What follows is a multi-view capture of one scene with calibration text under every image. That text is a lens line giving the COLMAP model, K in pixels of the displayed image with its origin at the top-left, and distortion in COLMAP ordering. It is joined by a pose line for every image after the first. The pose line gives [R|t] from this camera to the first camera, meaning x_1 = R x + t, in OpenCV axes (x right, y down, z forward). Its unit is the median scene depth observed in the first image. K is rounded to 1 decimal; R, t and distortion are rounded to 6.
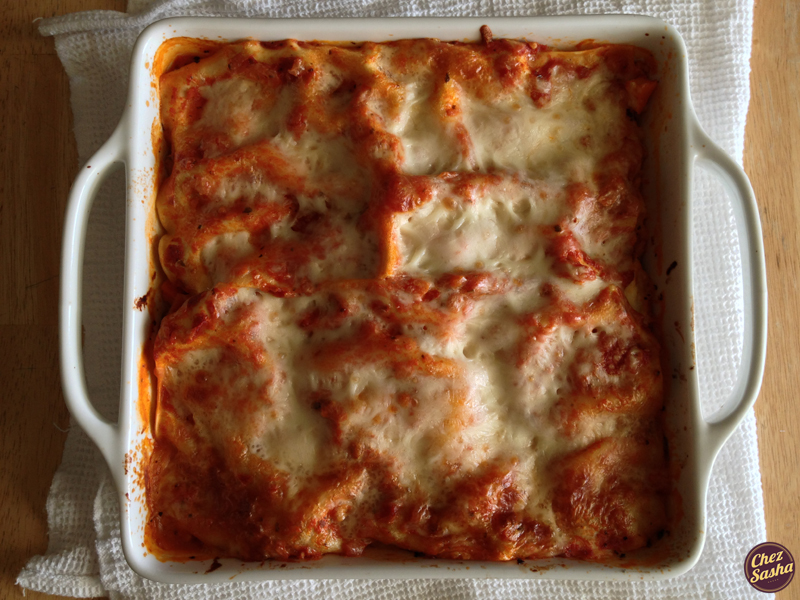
lens RADIAL K [[778.1, 0, 383.3], [0, 778.1, 266.8], [0, 0, 1]] dist [0.013059, 0.000000]
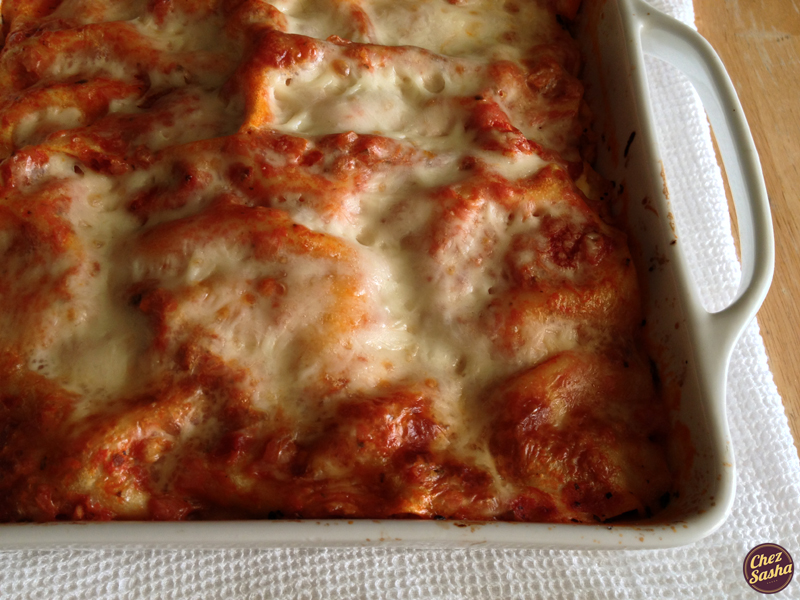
lens RADIAL K [[778.1, 0, 391.8], [0, 778.1, 291.7], [0, 0, 1]] dist [0.013059, 0.000000]
pose [[0.999613, 0.004223, 0.027507, 0.116864], [0.006917, 0.919701, -0.392559, 0.436493], [-0.026956, 0.392597, 0.919315, 0.361117]]
